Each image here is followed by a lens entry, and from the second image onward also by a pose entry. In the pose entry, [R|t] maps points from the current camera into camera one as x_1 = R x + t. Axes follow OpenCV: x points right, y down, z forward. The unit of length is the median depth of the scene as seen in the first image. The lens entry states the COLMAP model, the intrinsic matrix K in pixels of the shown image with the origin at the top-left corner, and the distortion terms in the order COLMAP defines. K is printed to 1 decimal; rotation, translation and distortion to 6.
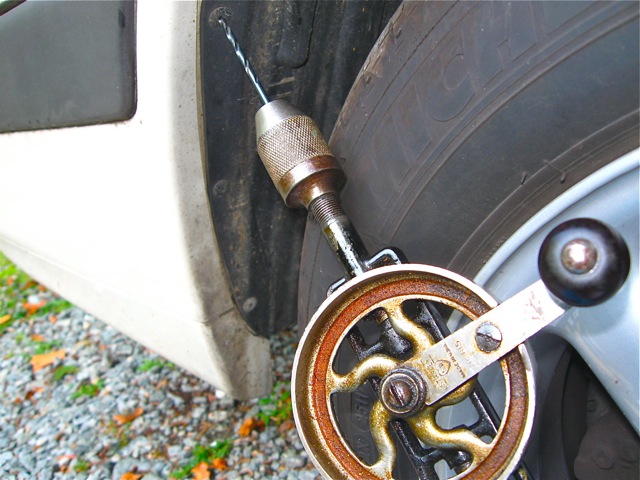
lens RADIAL K [[665.2, 0, 320.0], [0, 665.2, 240.0], [0, 0, 1]] dist [-0.141851, 0.048907]
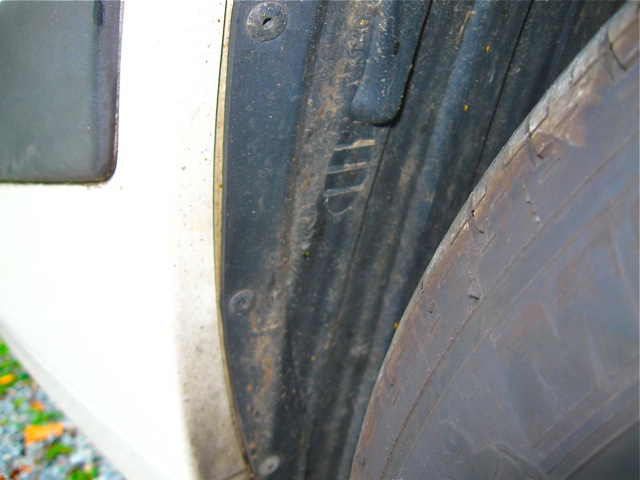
lens RADIAL K [[665.2, 0, 320.0], [0, 665.2, 240.0], [0, 0, 1]] dist [-0.141851, 0.048907]
pose [[0.993957, 0.093790, -0.057039, -0.043452], [-0.099631, 0.988917, -0.110074, -0.072733], [0.046083, 0.115092, 0.992285, 0.357825]]
